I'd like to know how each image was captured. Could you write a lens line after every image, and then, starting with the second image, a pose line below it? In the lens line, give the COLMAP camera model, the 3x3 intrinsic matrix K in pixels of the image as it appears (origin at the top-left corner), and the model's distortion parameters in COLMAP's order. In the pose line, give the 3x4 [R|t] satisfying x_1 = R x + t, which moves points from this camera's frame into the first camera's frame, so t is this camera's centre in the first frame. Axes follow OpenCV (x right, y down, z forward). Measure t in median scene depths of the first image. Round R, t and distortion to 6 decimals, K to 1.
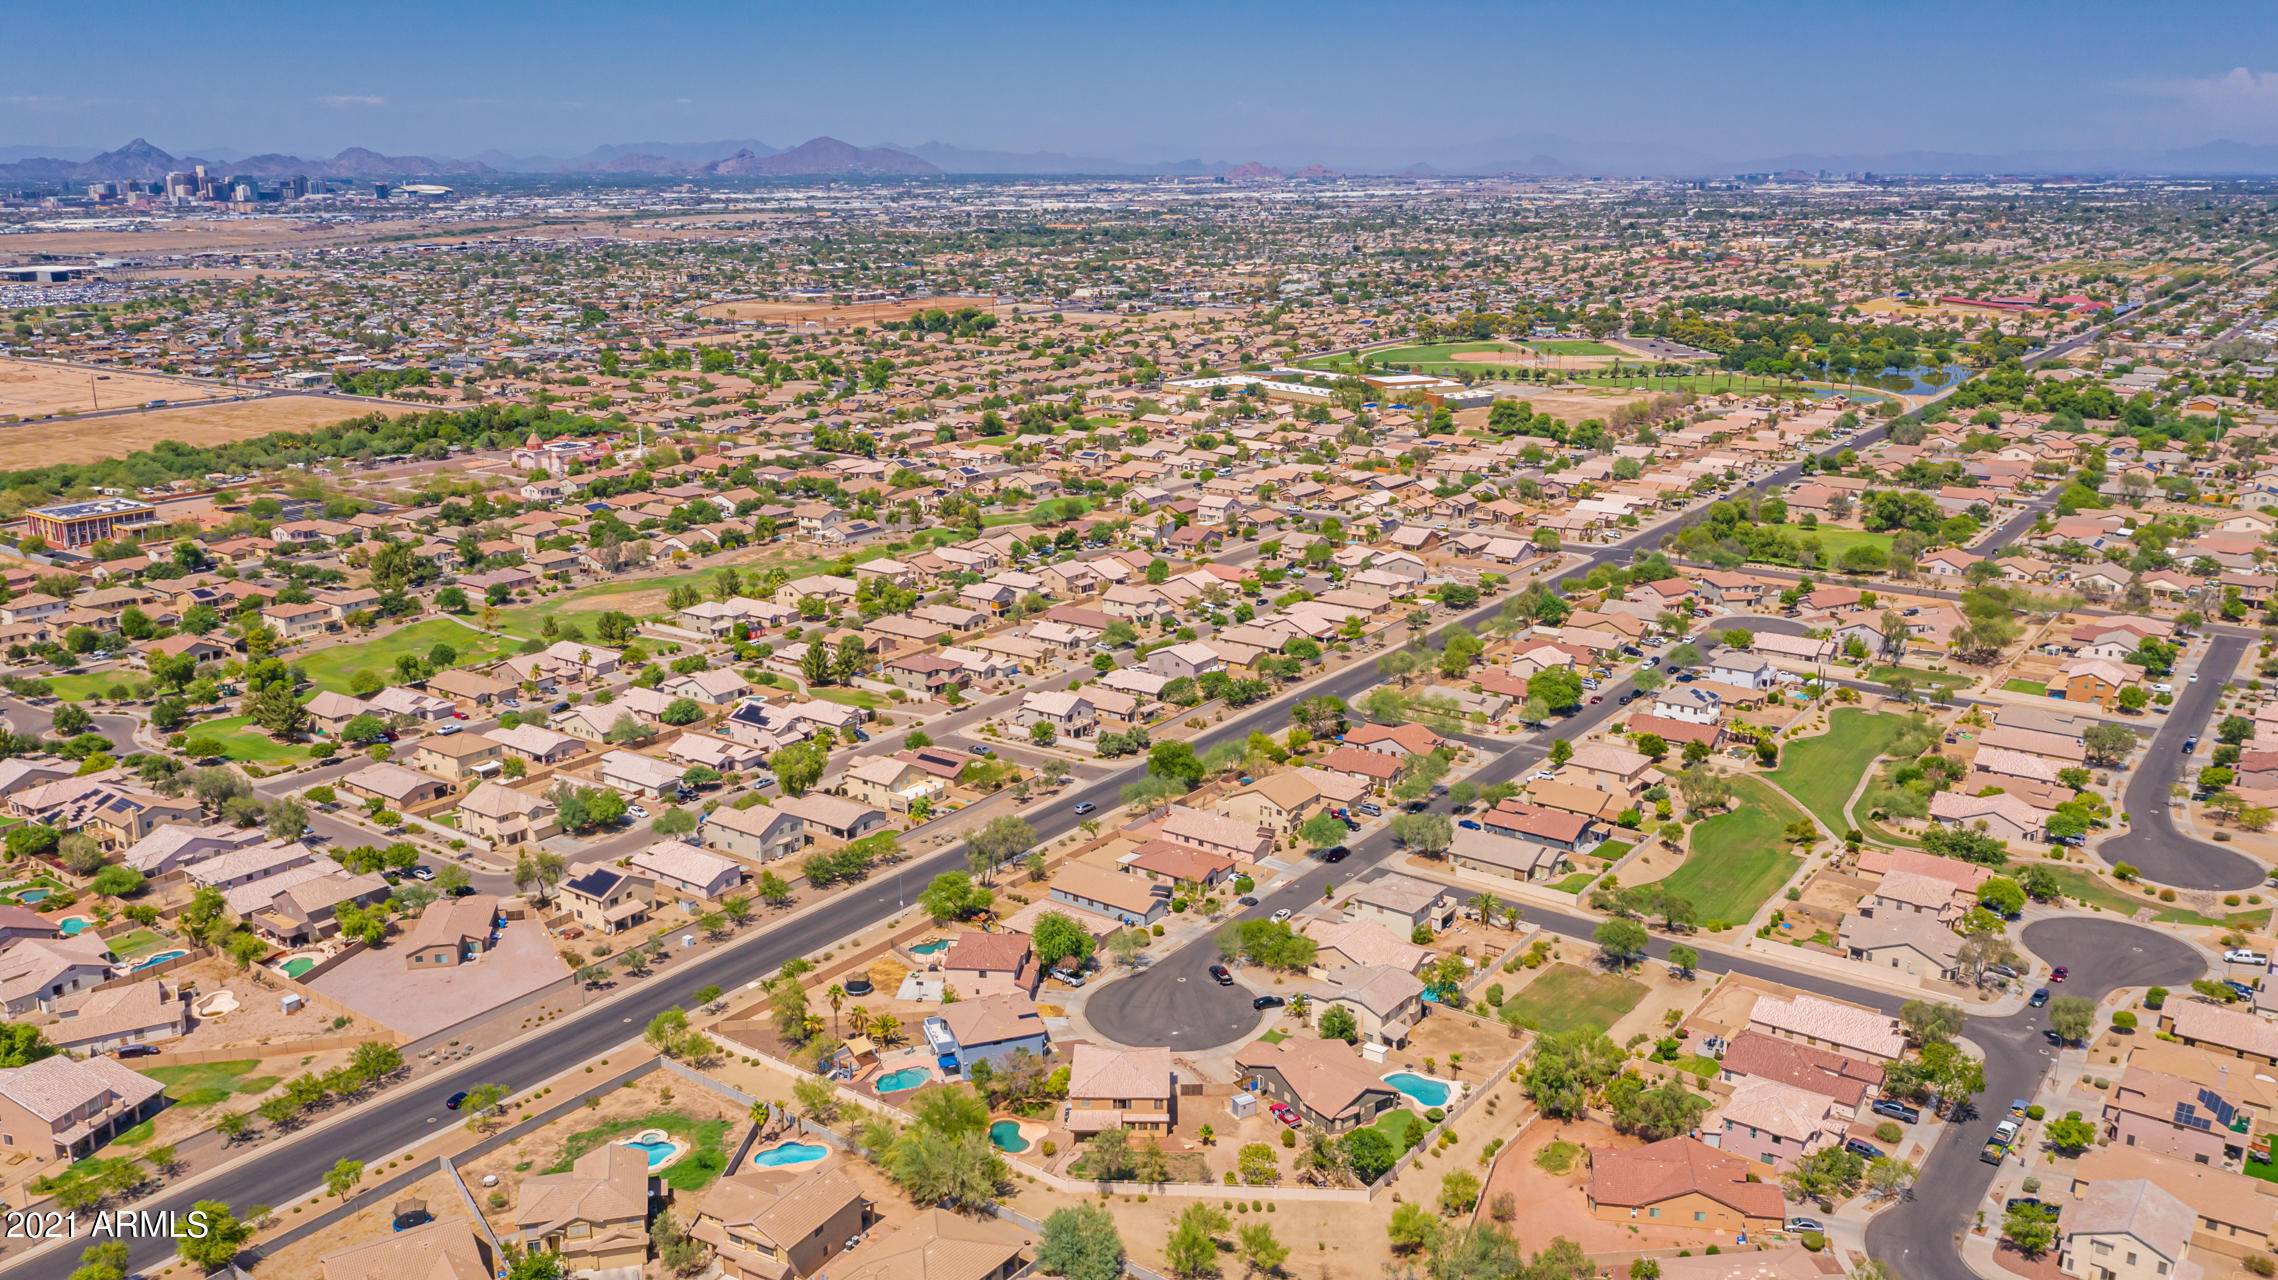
lens RADIAL K [[1793.2, 0, 1156.1], [0, 1793.2, 633.3], [0, 0, 1]] dist [-0.021320, 0.009256]
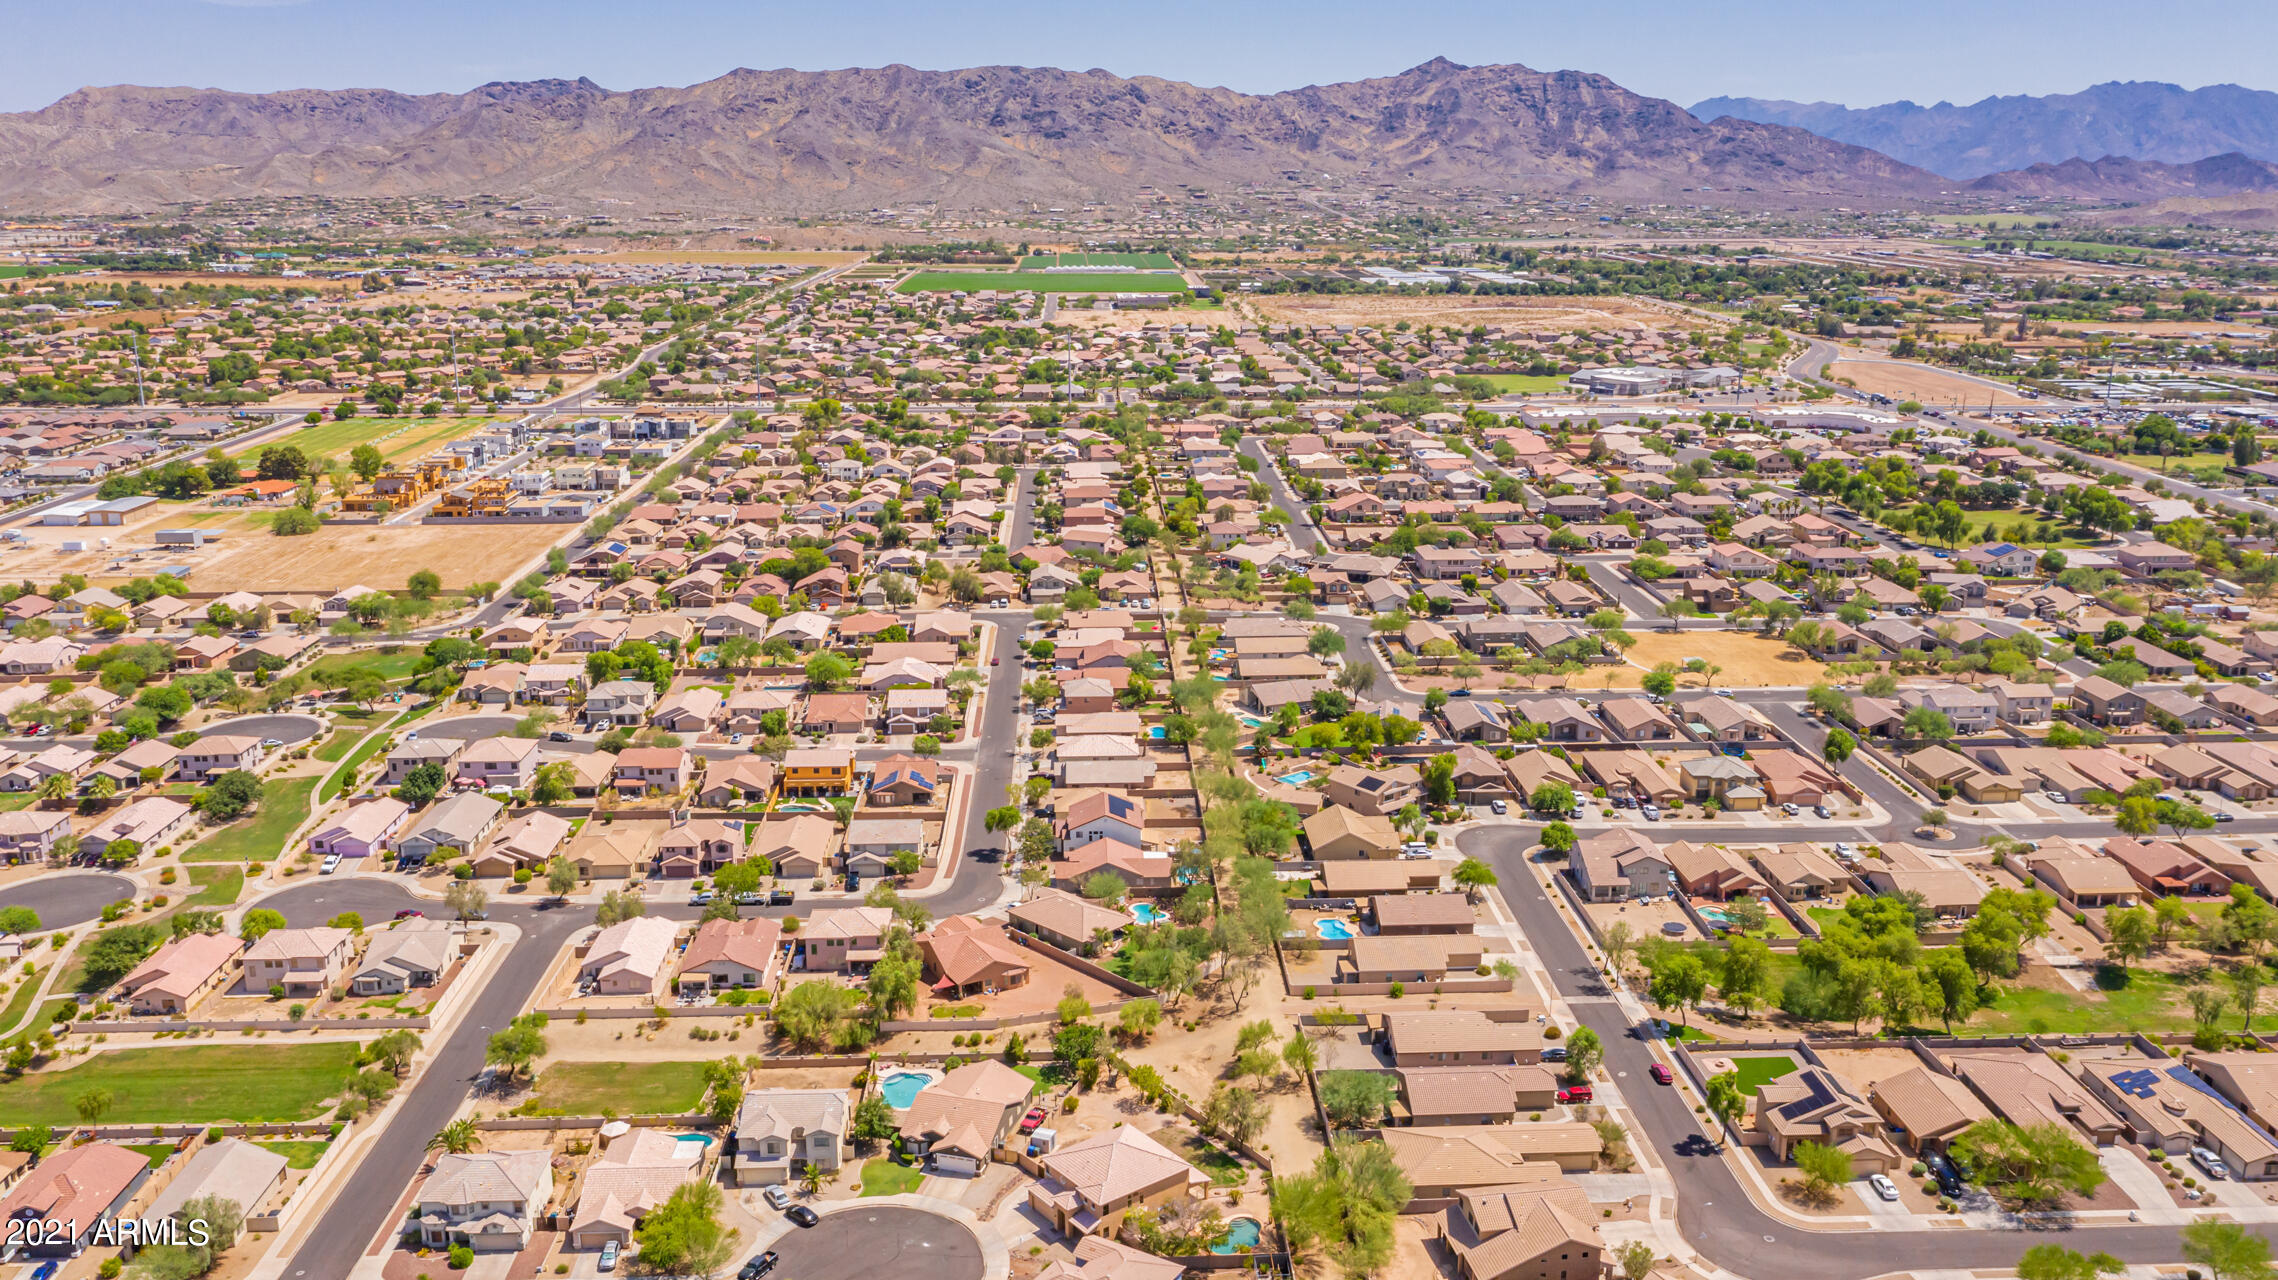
lens RADIAL K [[1835.2, 0, 1154.0], [0, 1835.2, 636.7], [0, 0, 1]] dist [-0.013986, 0.004546]
pose [[-0.623814, -0.194102, 0.757087, -0.503533], [0.197547, 0.898060, 0.393018, -0.265441], [-0.756195, 0.394731, -0.521878, 1.009468]]
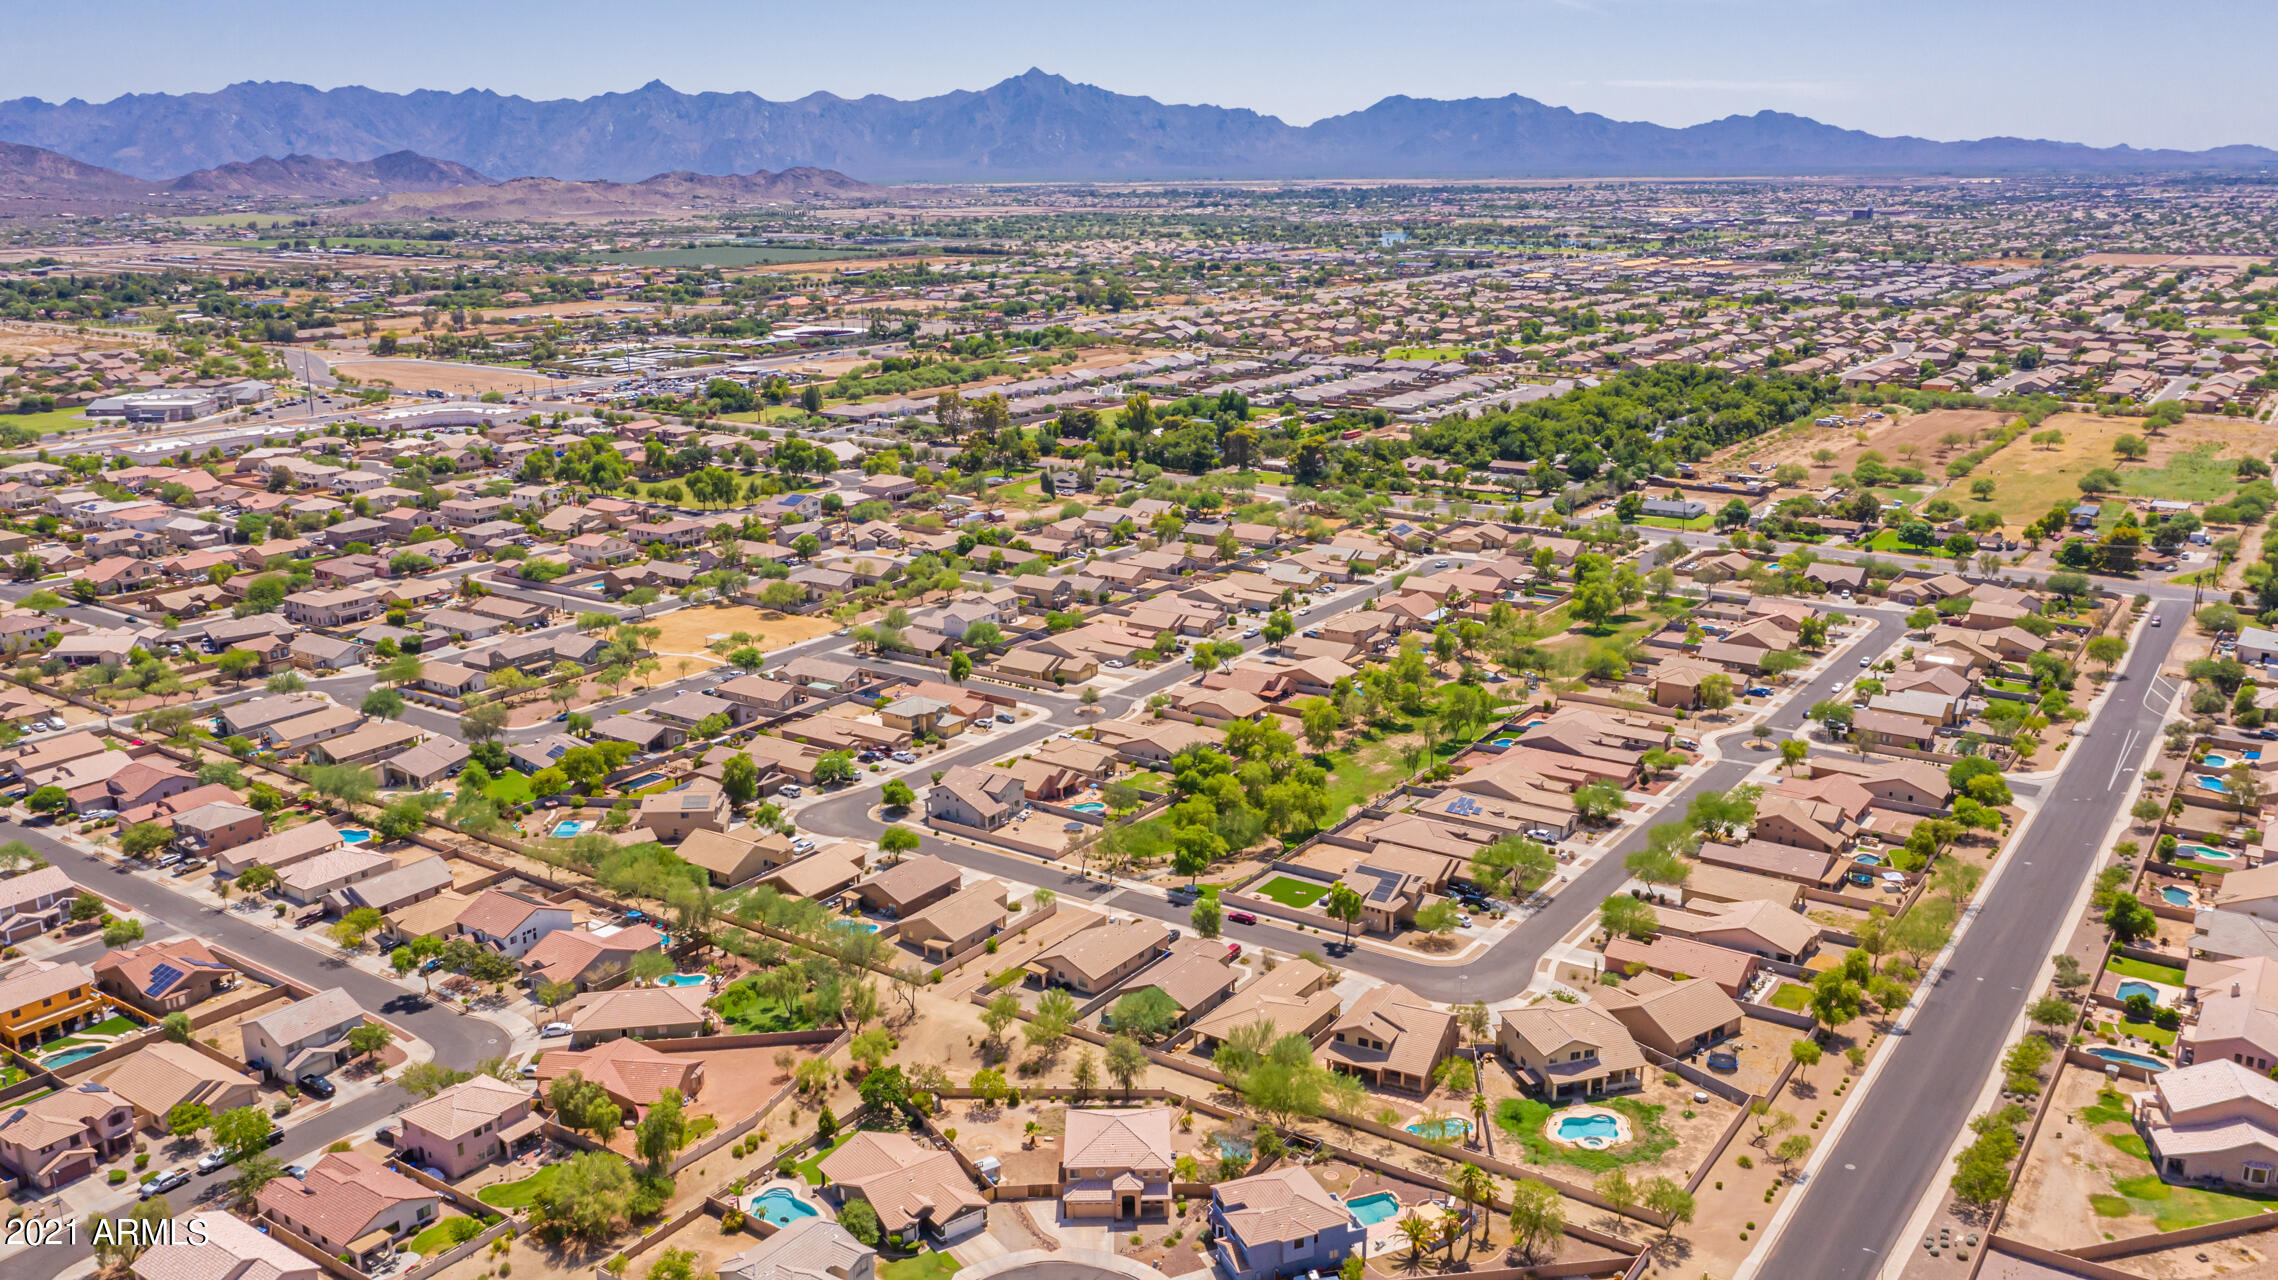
lens RADIAL K [[1835.2, 0, 1154.0], [0, 1835.2, 636.7], [0, 0, 1]] dist [-0.013986, 0.004546]
pose [[-0.999606, 0.015775, -0.023233, -0.012932], [0.002380, 0.871932, 0.489621, -0.331164], [0.027982, 0.489372, -0.871626, 1.257055]]
